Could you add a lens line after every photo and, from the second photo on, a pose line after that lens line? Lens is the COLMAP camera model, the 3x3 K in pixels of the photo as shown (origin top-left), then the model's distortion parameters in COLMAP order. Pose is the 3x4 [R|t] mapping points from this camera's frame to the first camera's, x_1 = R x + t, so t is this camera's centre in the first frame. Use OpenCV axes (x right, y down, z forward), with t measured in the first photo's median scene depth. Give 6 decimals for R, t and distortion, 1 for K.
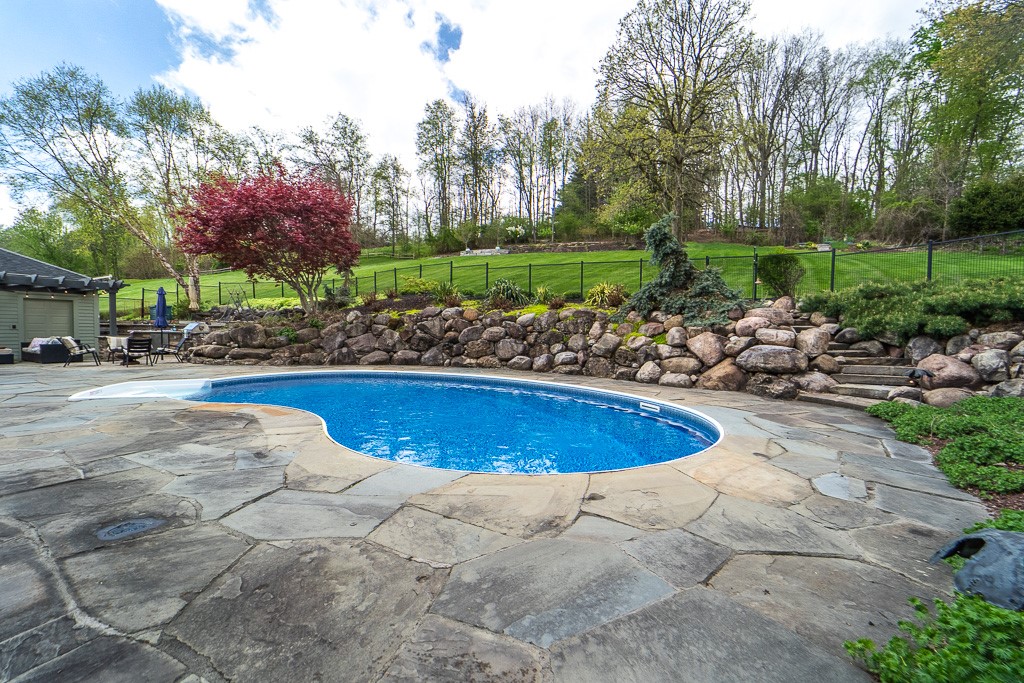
lens RADIAL K [[416.0, 0, 508.8], [0, 416.0, 343.0], [0, 0, 1]] dist [0.000940, -0.000834]
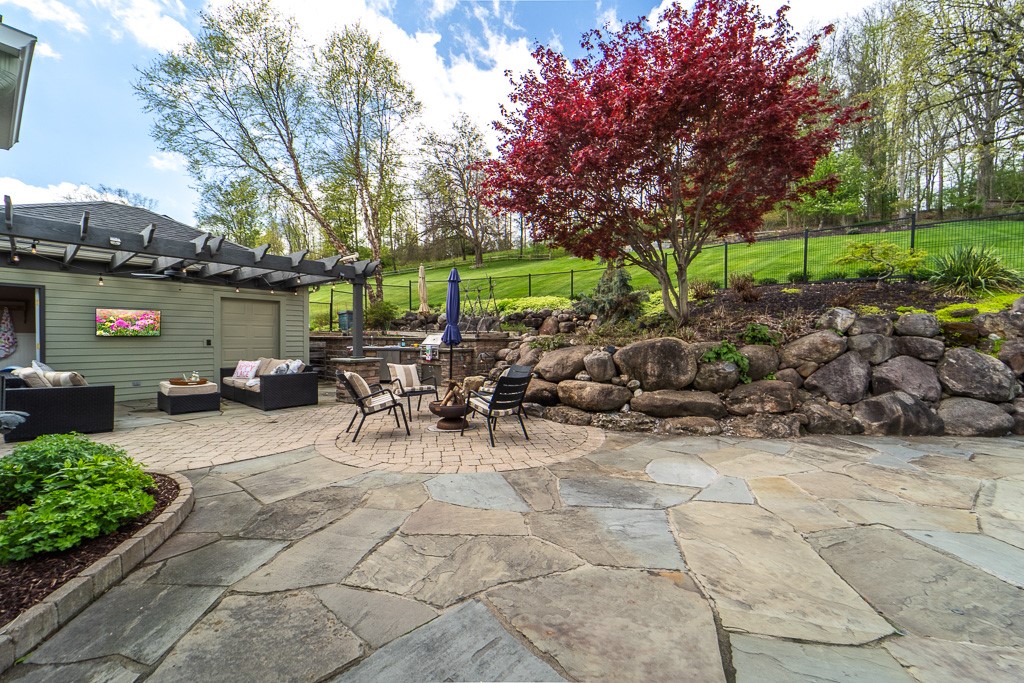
lens RADIAL K [[416.0, 0, 515.7], [0, 416.0, 337.5], [0, 0, 1]] dist [0.000940, -0.000834]
pose [[0.987573, -0.003286, -0.157129, -0.653640], [-0.001919, 0.999455, -0.032964, -0.027123], [0.157152, 0.032856, 0.987028, 0.467416]]
